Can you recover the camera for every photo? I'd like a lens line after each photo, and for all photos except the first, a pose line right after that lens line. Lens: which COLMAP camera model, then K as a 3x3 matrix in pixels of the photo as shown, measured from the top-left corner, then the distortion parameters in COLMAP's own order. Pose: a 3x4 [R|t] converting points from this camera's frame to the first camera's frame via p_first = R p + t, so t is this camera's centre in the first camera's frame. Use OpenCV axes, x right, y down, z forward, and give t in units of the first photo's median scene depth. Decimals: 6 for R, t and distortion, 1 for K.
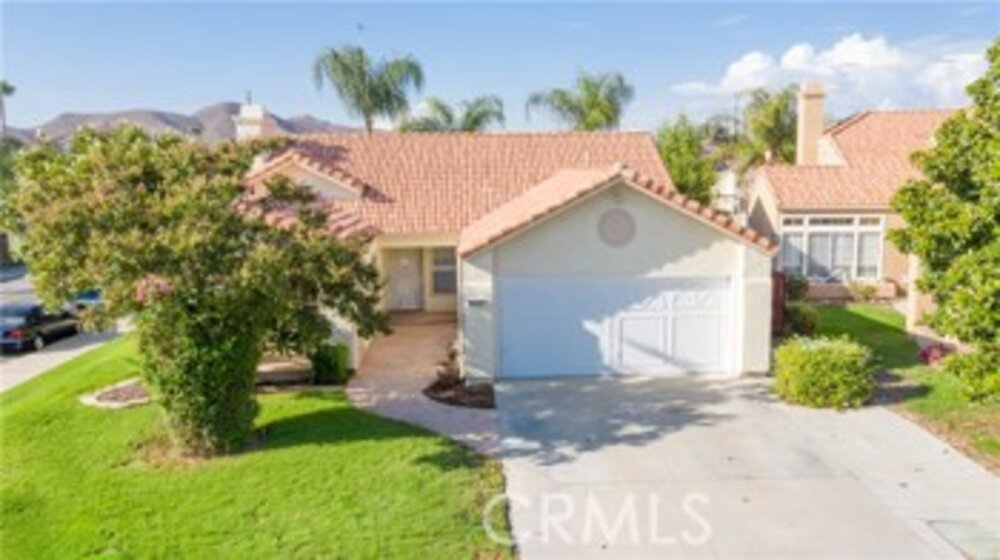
lens RADIAL K [[863.0, 0, 500.0], [0, 863.0, 280.0], [0, 0, 1]] dist [-0.045740, -0.007403]
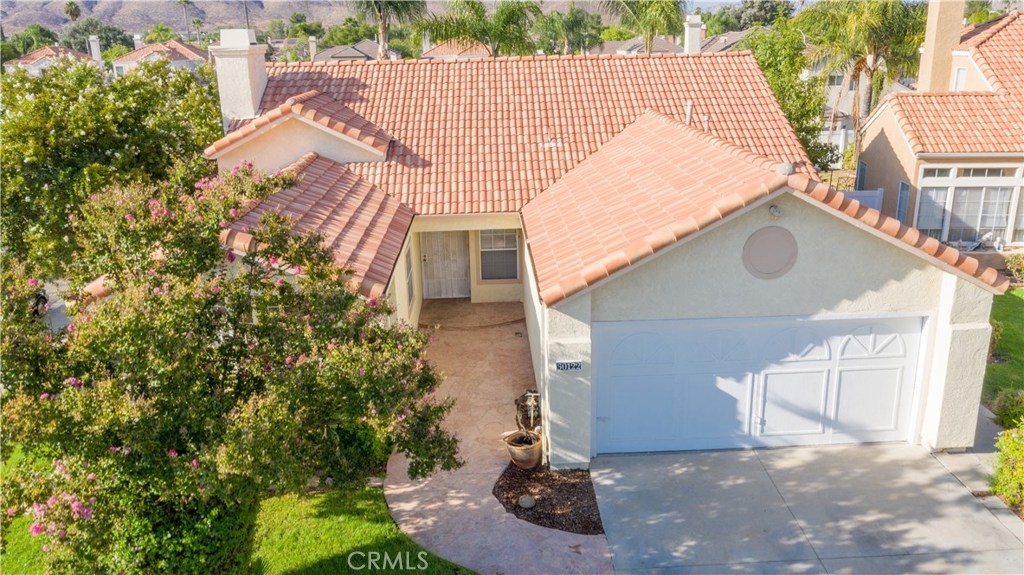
lens RADIAL K [[883.8, 0, 512.0], [0, 883.8, 287.5], [0, 0, 1]] dist [-0.045740, -0.007403]
pose [[0.999870, -0.015423, -0.004681, -0.065326], [0.015960, 0.987932, 0.154066, -0.138908], [0.002248, -0.154121, 0.988049, 0.293075]]
